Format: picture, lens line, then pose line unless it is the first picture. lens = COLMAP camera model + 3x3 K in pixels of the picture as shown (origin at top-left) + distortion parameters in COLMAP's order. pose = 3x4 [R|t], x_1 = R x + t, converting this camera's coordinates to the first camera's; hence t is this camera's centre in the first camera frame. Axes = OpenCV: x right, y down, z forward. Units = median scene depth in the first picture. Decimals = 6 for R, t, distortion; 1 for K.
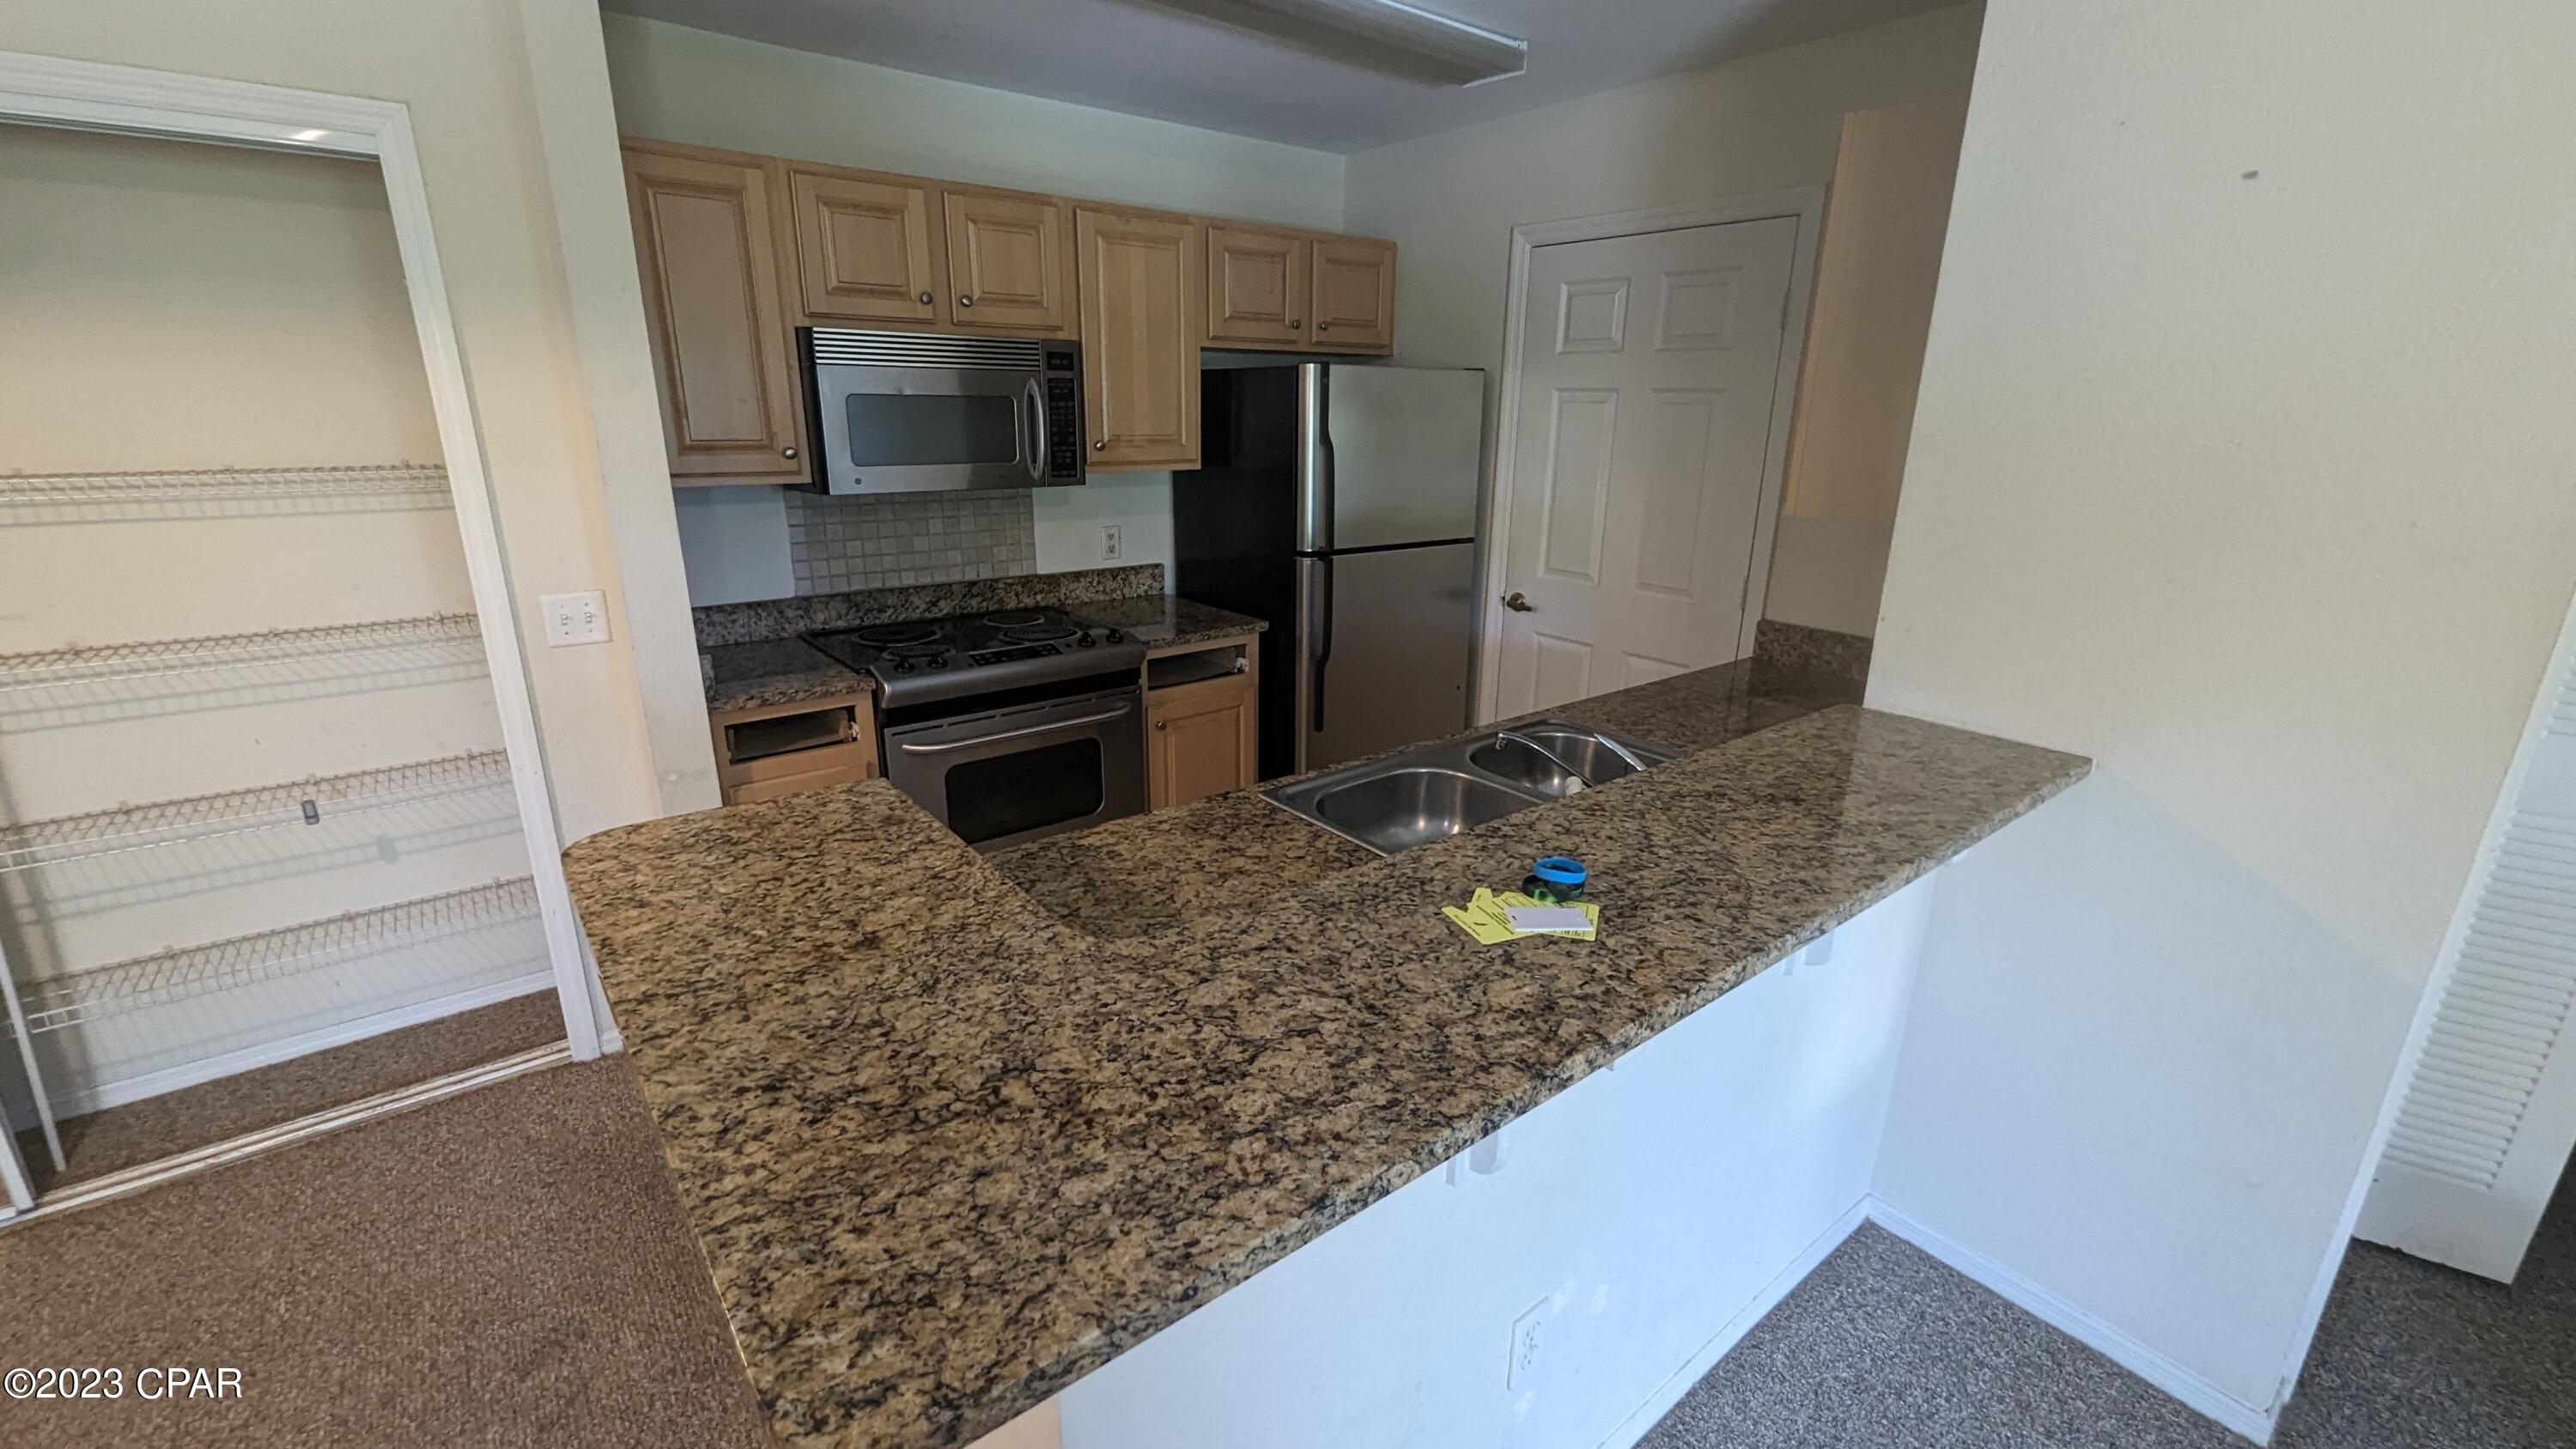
lens RADIAL K [[1065.5, 0, 1286.2], [0, 1065.5, 726.7], [0, 0, 1]] dist [-0.001694, -0.000416]
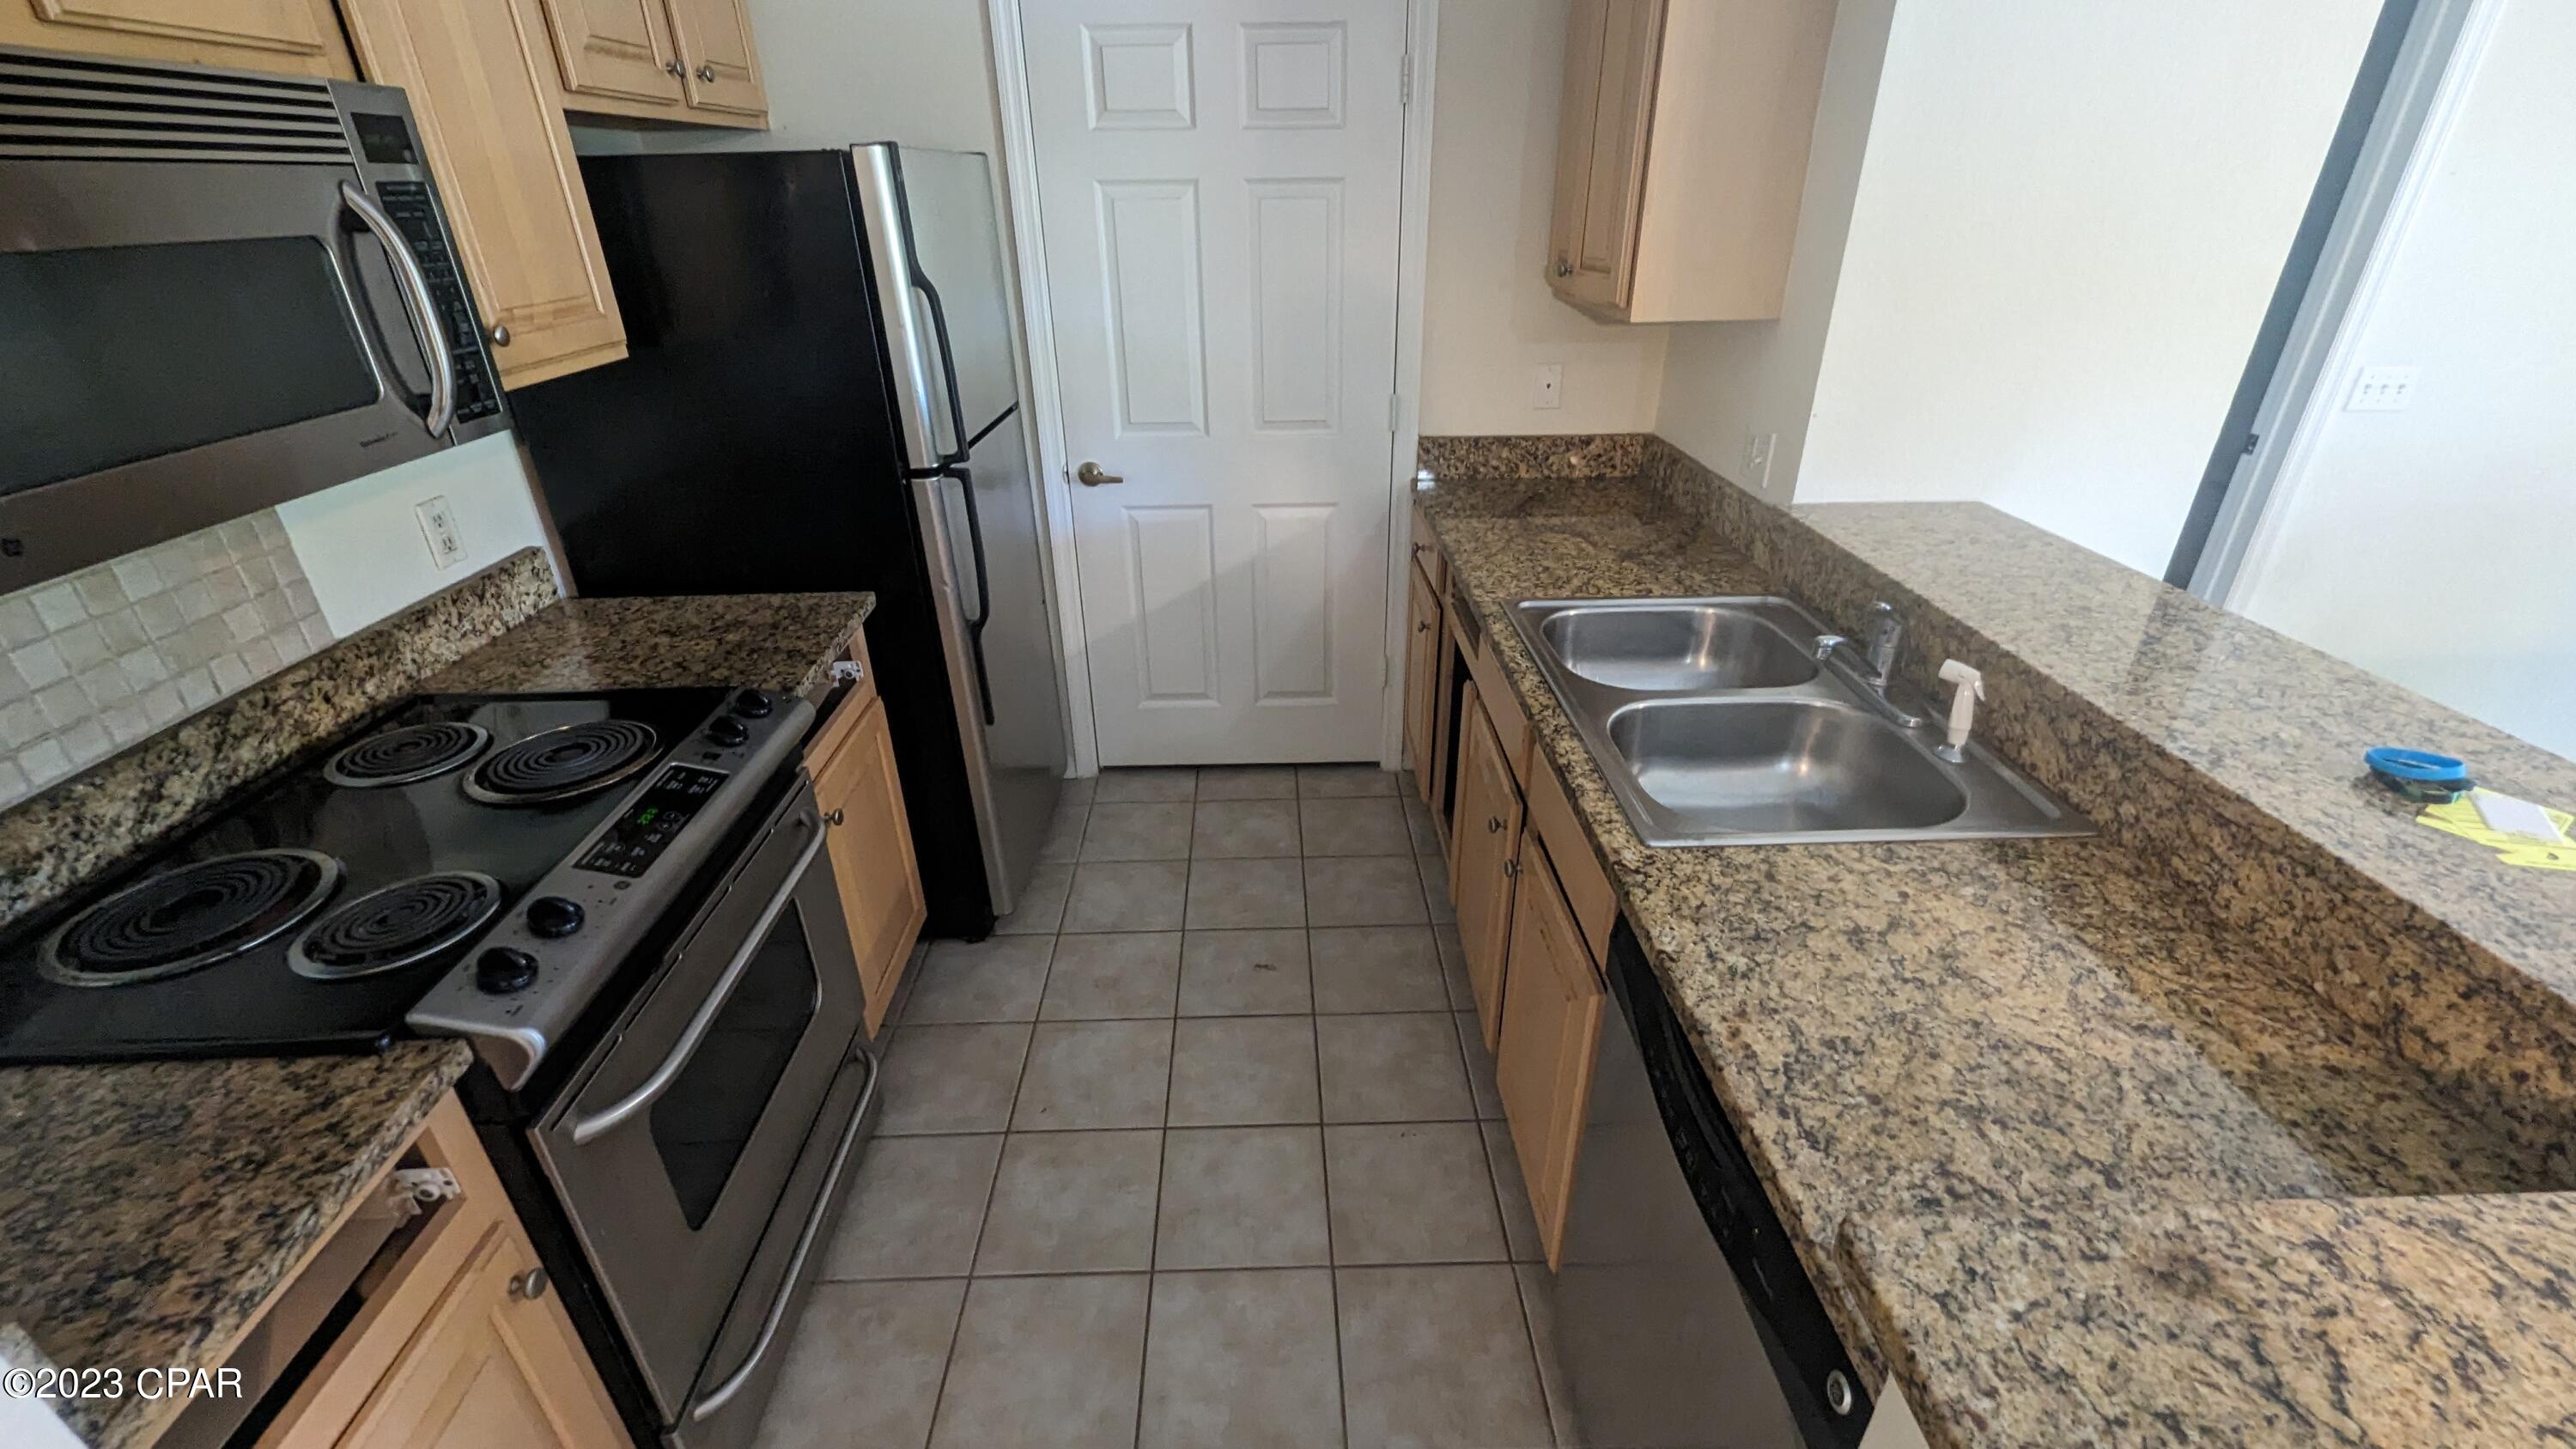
lens RADIAL K [[1065.5, 0, 1289.2], [0, 1065.5, 725.5], [0, 0, 1]] dist [-0.001694, -0.000416]
pose [[0.599767, -0.381229, 0.703523, -0.343100], [0.253635, 0.924449, 0.284717, -0.143873], [-0.758913, 0.007674, 0.651147, 0.417580]]
